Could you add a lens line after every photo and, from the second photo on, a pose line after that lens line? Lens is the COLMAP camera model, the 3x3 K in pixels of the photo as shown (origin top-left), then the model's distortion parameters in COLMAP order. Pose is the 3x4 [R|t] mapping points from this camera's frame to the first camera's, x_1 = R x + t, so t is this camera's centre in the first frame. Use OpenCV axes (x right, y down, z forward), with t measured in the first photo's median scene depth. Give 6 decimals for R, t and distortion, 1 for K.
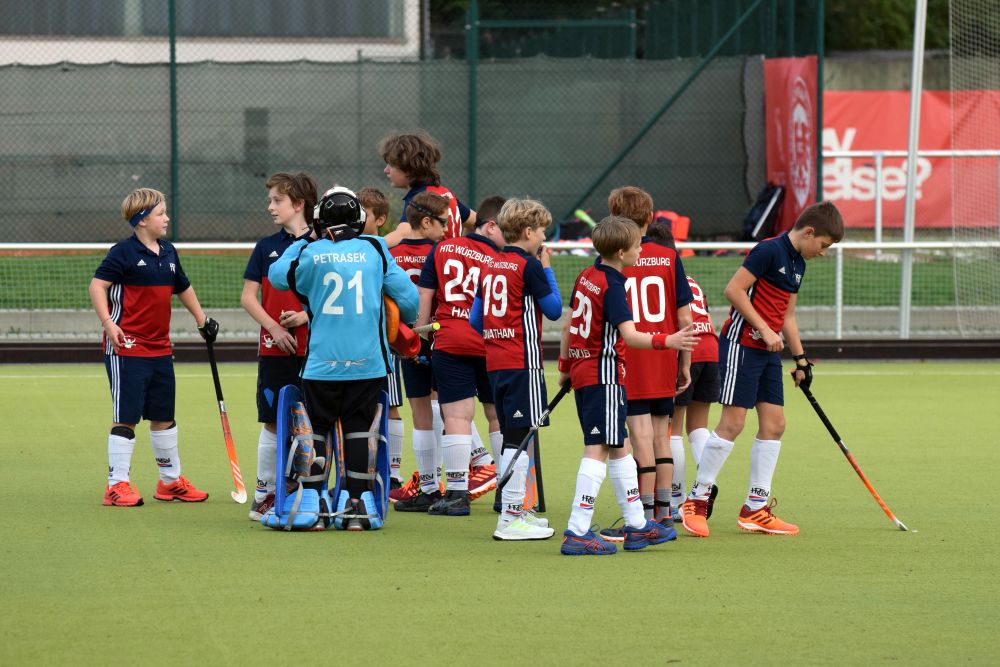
lens RADIAL K [[6237.2, 0, 500.1], [0, 6237.2, 333.9], [0, 0, 1]] dist [1.041929, 0.000000]
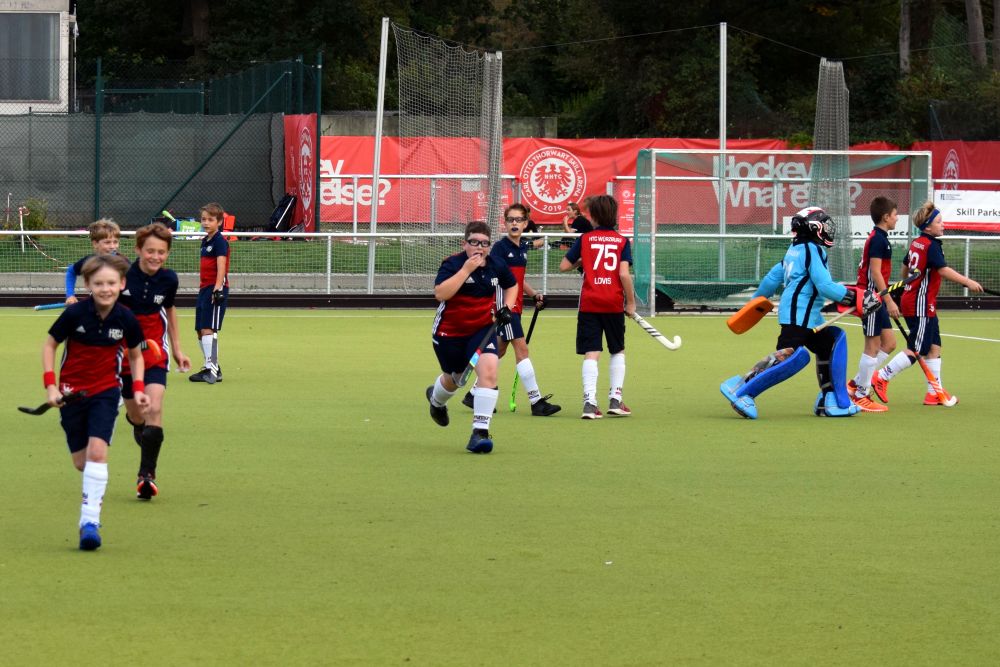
lens RADIAL K [[3196.0, 0, 499.9], [0, 3196.0, 332.3], [0, 0, 1]] dist [-0.100959, 0.000000]
pose [[0.999468, 0.006302, 0.031989, 0.071035], [-0.007161, 0.999615, 0.026805, -0.011329], [-0.031808, -0.027020, 0.999129, 0.197845]]
